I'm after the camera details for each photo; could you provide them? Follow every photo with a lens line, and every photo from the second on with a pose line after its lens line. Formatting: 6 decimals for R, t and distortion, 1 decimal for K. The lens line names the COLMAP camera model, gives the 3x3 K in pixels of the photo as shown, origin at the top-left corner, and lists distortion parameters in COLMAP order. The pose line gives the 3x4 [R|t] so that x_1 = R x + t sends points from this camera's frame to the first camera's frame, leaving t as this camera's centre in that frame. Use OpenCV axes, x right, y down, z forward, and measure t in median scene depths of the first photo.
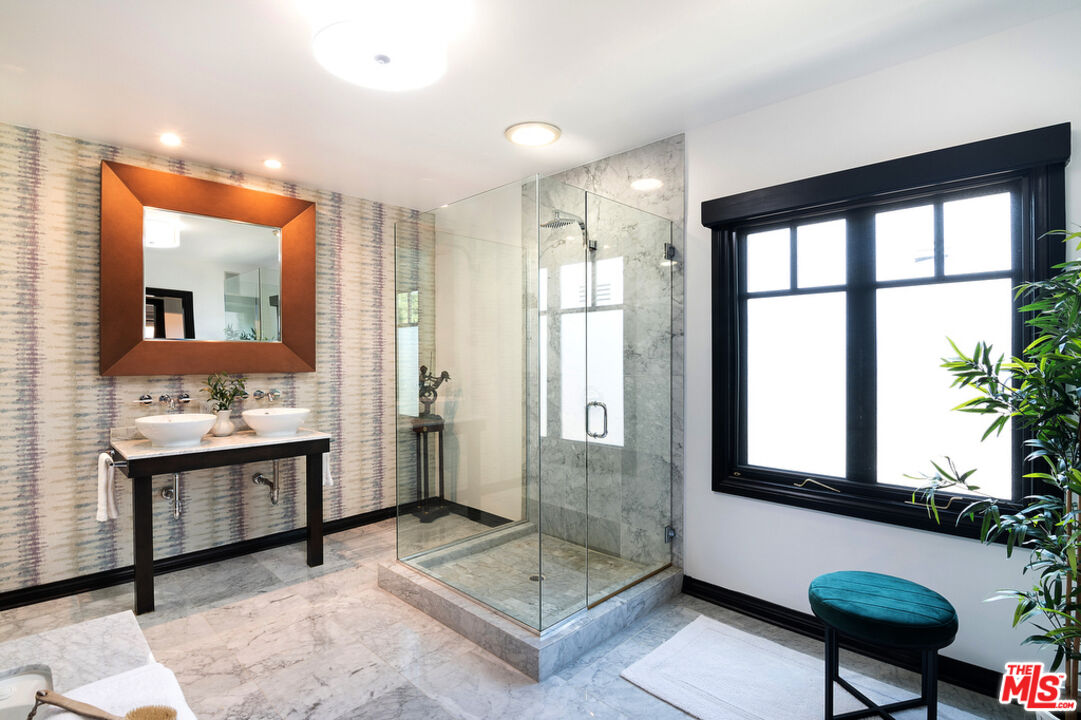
lens RADIAL K [[537.5, 0, 538.1], [0, 537.5, 357.0], [0, 0, 1]] dist [-0.004922, -0.001182]
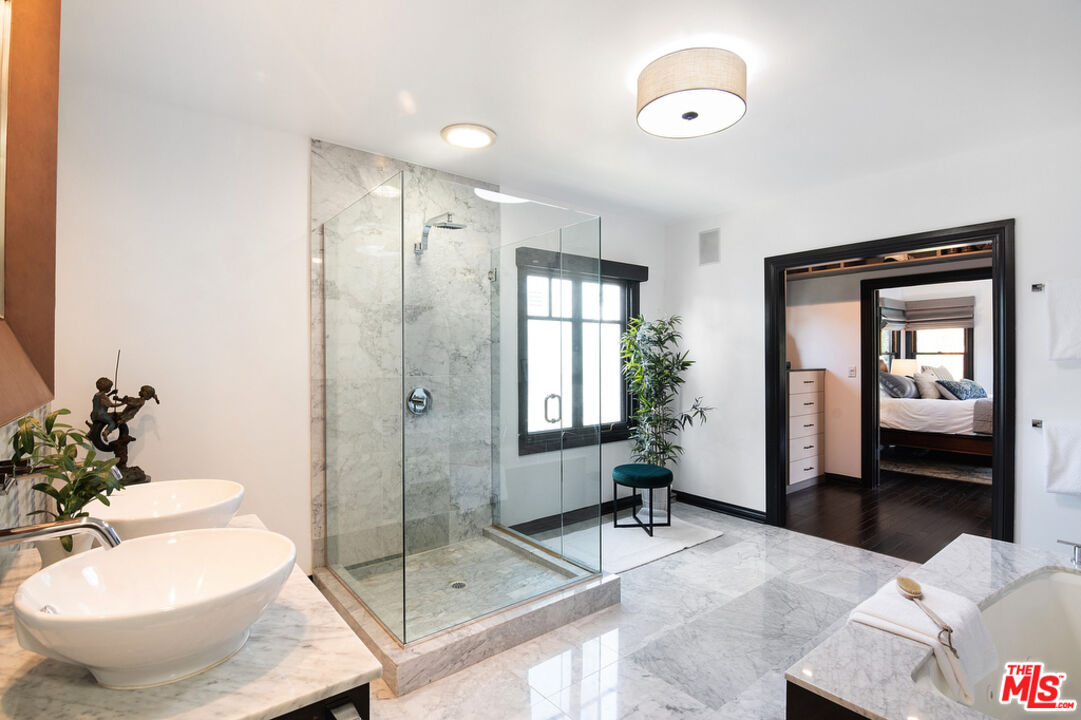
lens RADIAL K [[512.1, 0, 537.2], [0, 512.1, 359.6], [0, 0, 1]] dist [-0.005588, 0.000105]
pose [[0.121981, 0.001328, 0.992532, -0.933316], [0.005626, 0.999982, -0.002029, 0.003899], [-0.992516, 0.005832, 0.121972, 0.758681]]
